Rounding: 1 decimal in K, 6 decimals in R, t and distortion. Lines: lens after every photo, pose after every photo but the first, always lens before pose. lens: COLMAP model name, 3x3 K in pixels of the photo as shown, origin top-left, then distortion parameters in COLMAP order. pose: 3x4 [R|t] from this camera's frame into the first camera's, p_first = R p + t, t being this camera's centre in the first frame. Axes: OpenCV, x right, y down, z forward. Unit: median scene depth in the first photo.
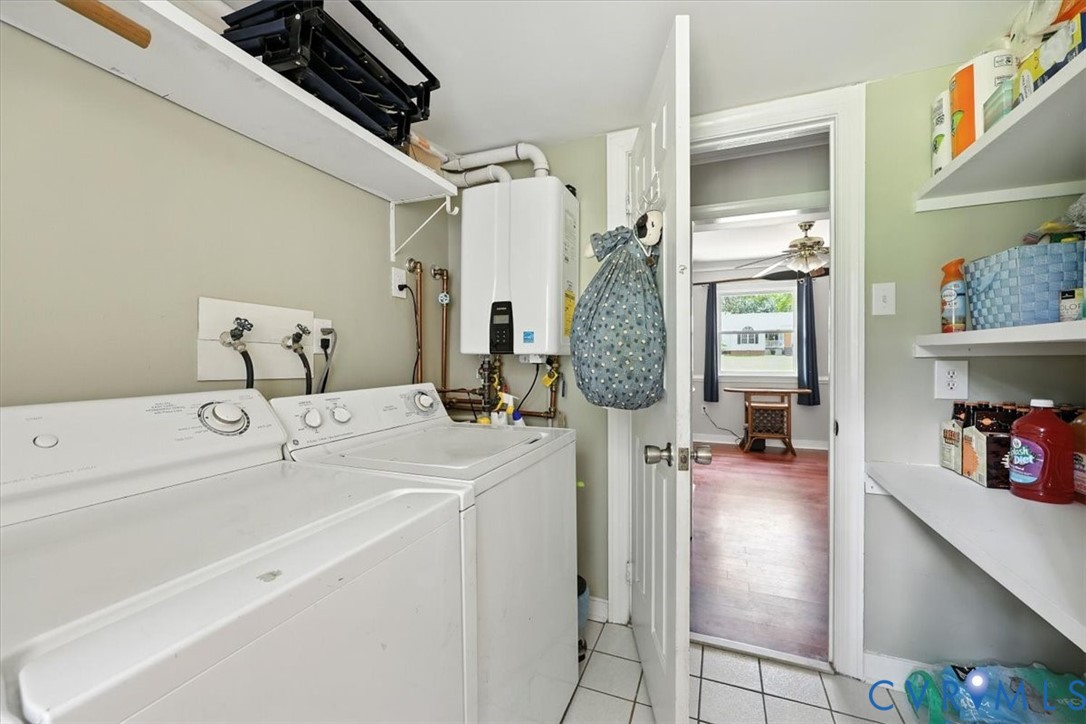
lens RADIAL K [[442.7, 0, 543.6], [0, 442.7, 353.1], [0, 0, 1]] dist [0.004111, 0.000564]
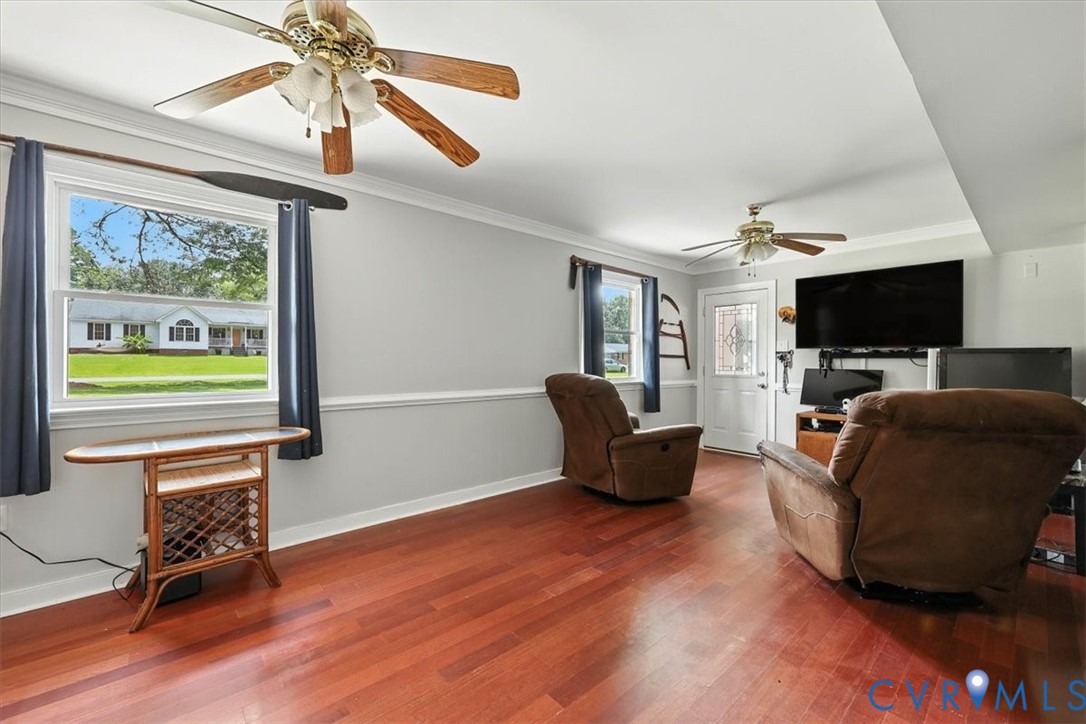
lens RADIAL K [[442.7, 0, 542.8], [0, 442.7, 353.8], [0, 0, 1]] dist [0.004111, 0.000564]
pose [[0.445973, 0.004690, 0.895034, 0.272538], [-0.006116, 0.999979, -0.002192, 0.000204], [-0.895025, -0.004497, 0.445992, 0.534327]]
